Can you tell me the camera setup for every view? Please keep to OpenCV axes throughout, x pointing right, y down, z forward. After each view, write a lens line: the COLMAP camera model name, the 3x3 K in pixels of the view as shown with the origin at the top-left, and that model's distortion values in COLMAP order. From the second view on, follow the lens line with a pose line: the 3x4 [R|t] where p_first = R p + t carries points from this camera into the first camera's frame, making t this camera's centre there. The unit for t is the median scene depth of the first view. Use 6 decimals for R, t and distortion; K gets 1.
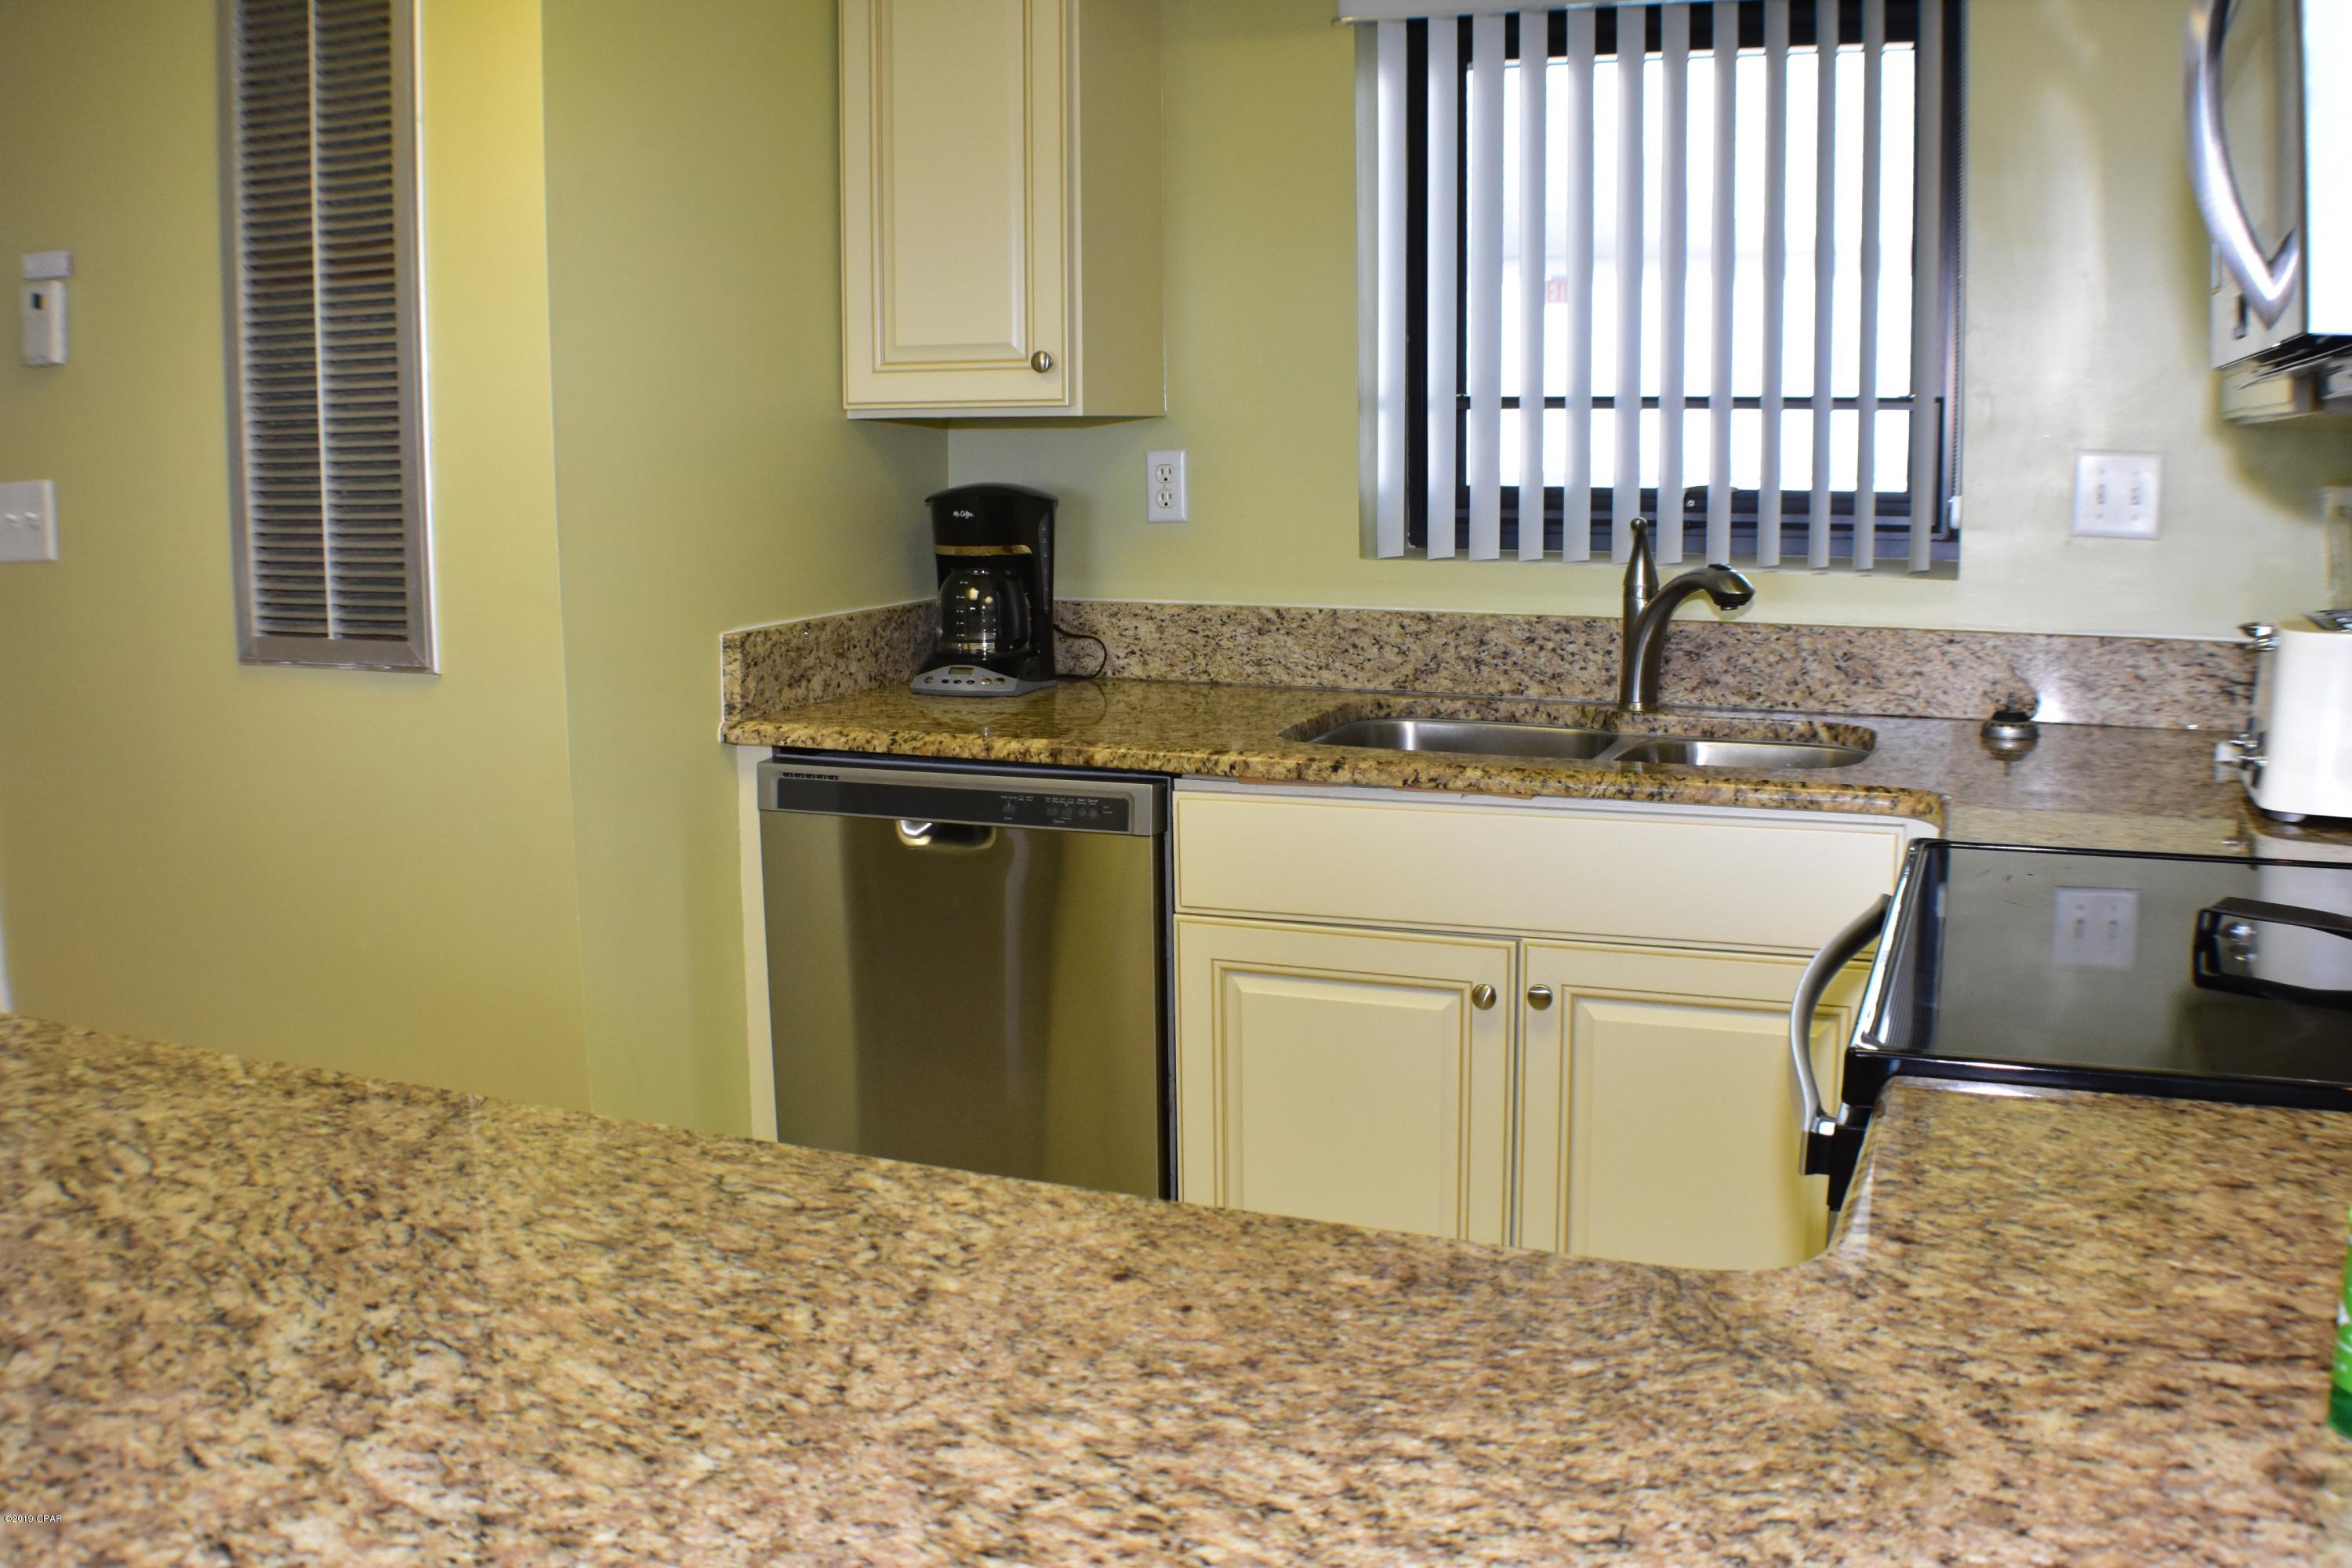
lens RADIAL K [[2092.6, 0, 1176.0], [0, 2092.6, 784.0], [0, 0, 1]] dist [-0.166823, -0.003454]
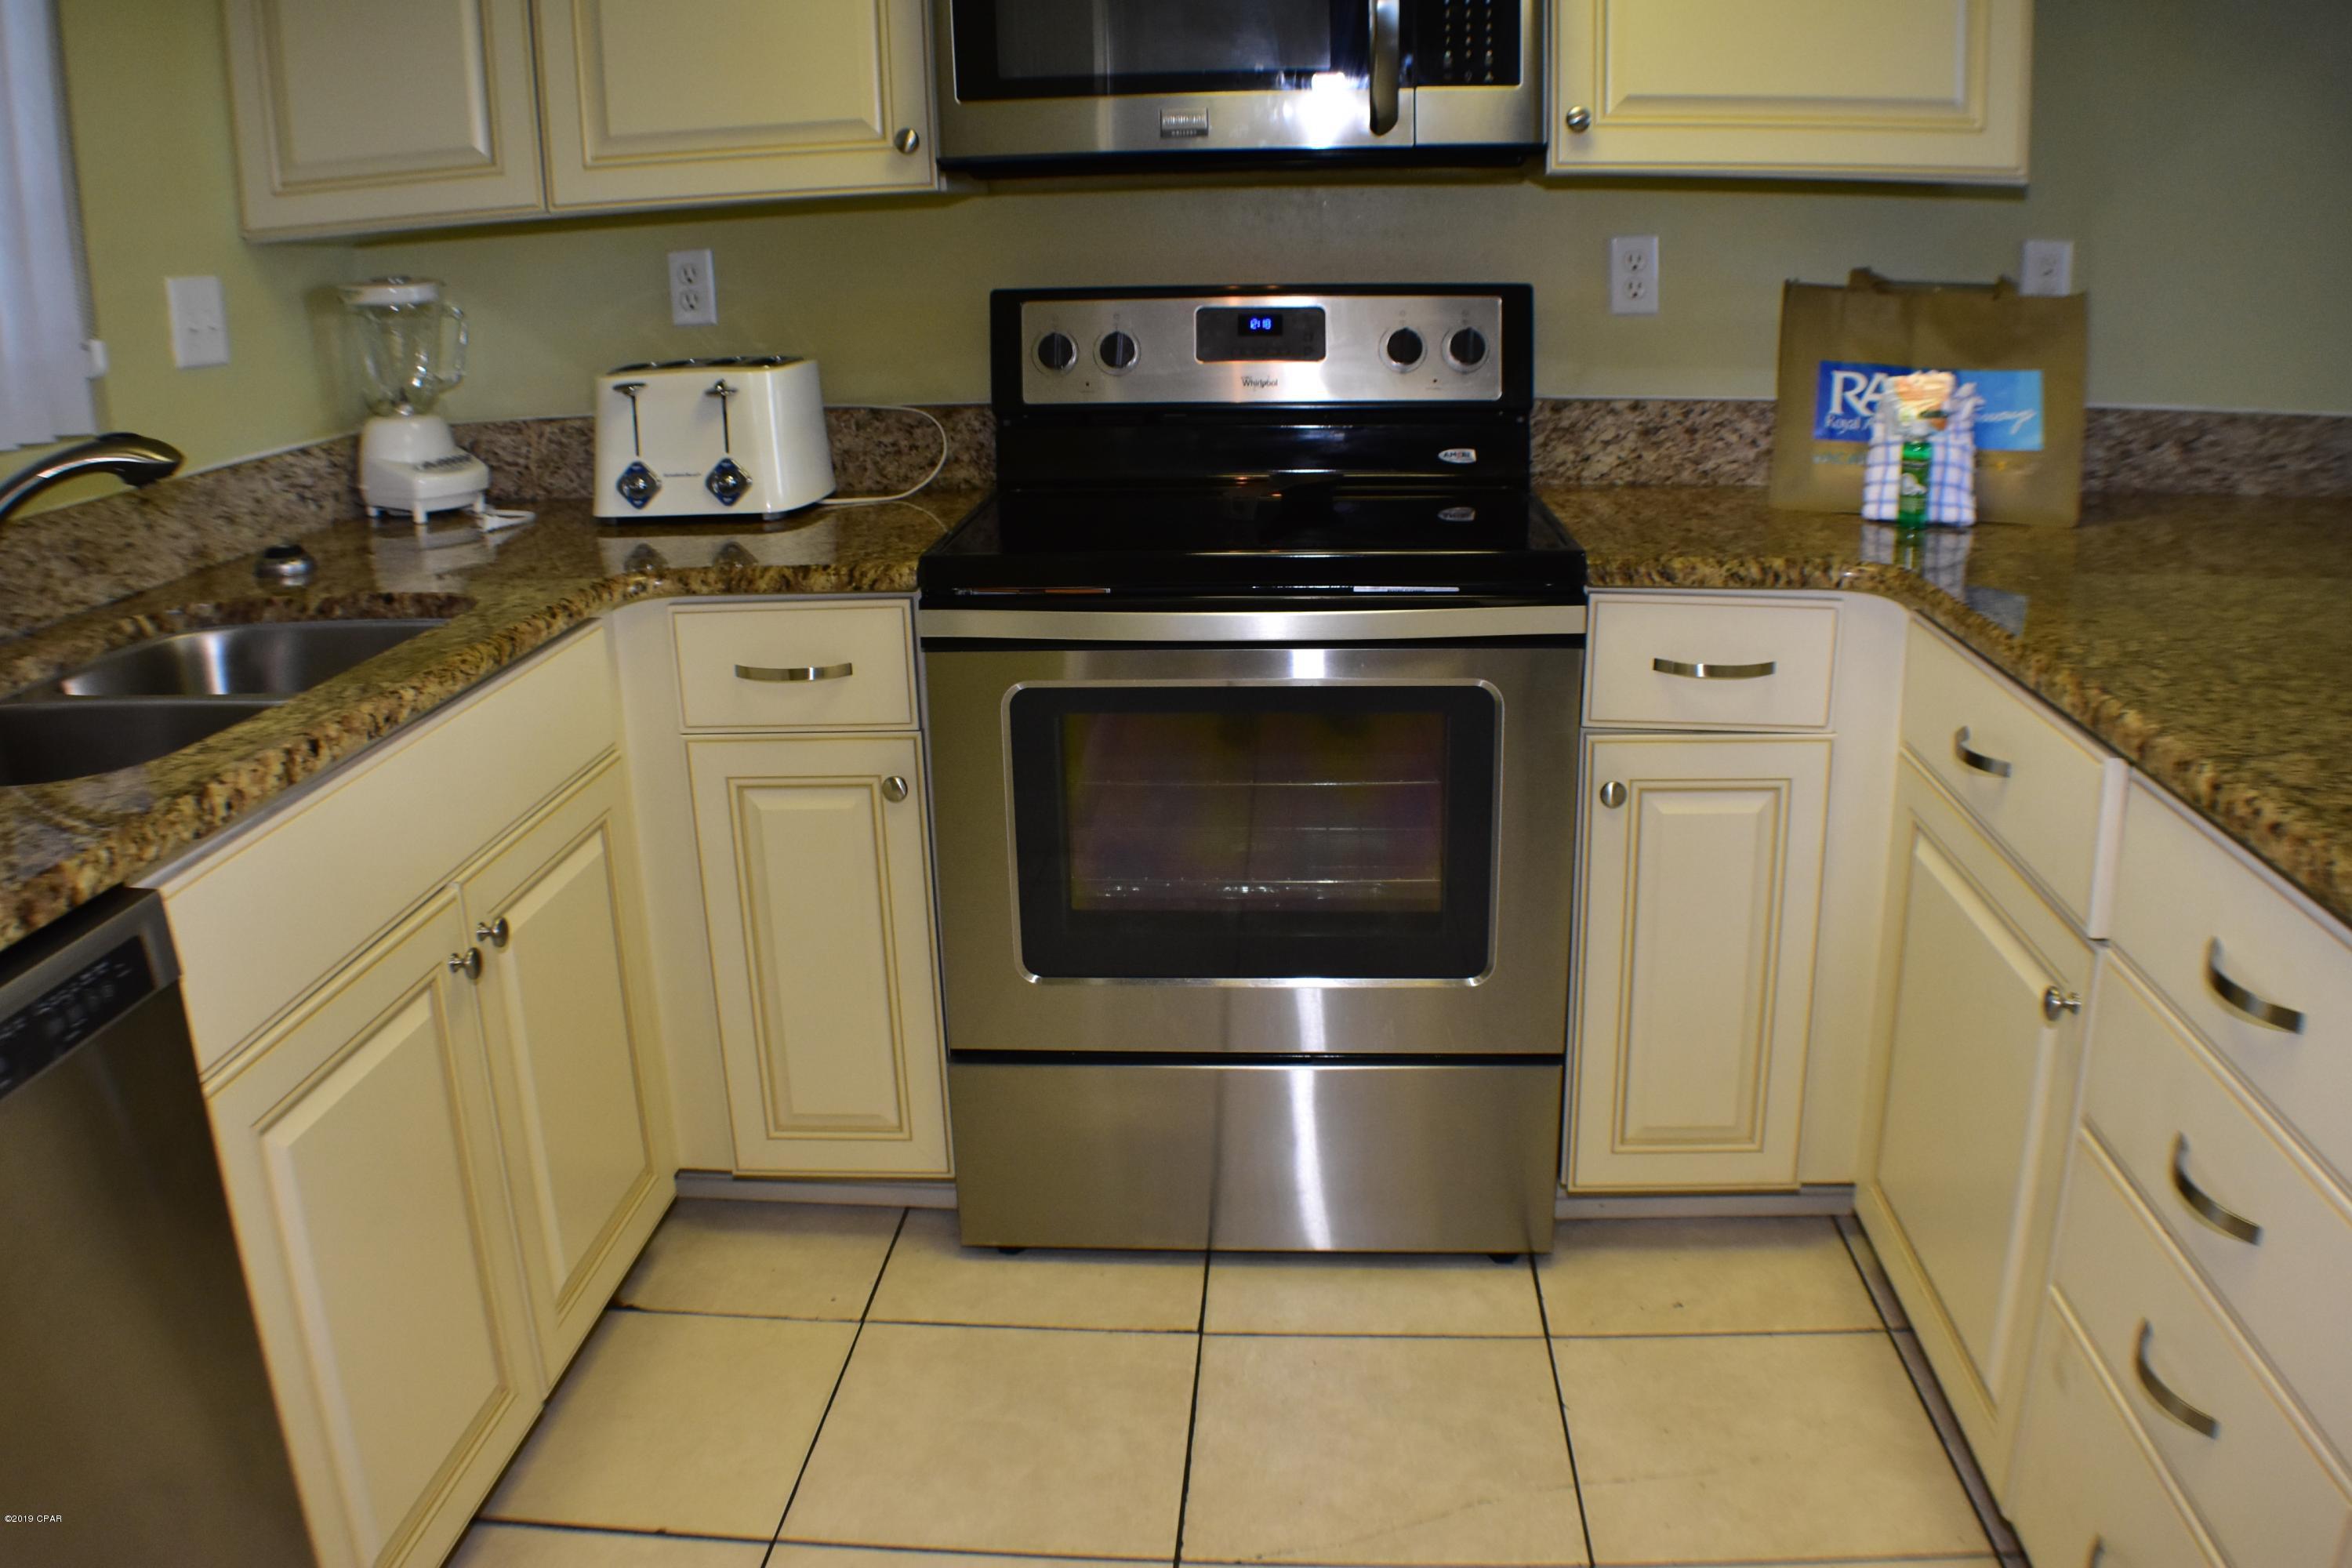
lens RADIAL K [[1912.7, 0, 1176.0], [0, 1912.7, 784.0], [0, 0, 1]] dist [-0.169838, 0.000512]
pose [[-0.309792, -0.251047, 0.917063, -0.515232], [0.190129, 0.928676, 0.318453, -0.123986], [-0.931601, 0.273015, -0.239965, 0.844980]]
